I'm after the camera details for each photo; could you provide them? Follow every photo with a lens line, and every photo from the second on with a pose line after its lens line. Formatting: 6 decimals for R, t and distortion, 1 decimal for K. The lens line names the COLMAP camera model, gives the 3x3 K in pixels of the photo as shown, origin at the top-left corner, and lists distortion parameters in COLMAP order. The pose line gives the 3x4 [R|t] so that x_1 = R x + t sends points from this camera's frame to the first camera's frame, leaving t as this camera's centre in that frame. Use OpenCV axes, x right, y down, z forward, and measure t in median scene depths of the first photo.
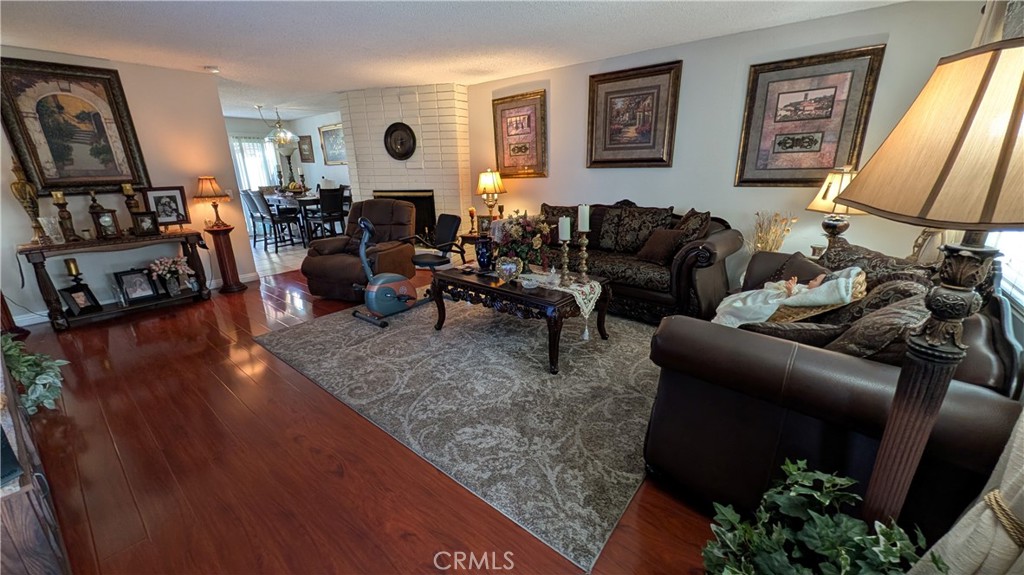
lens RADIAL K [[391.6, 0, 511.0], [0, 391.6, 288.2], [0, 0, 1]] dist [0.009546, 0.000046]
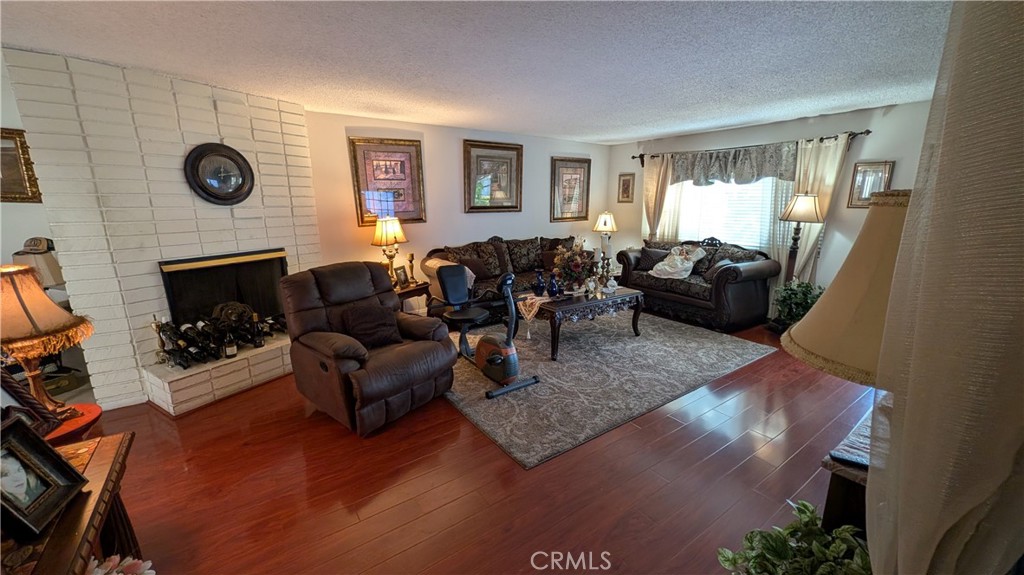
lens RADIAL K [[391.6, 0, 512.2], [0, 391.6, 290.6], [0, 0, 1]] dist [0.009546, 0.000046]
pose [[0.278428, -0.203554, 0.938639, -0.862455], [0.285877, 0.950553, 0.121338, -0.174851], [-0.916925, 0.234551, 0.322852, 0.507273]]
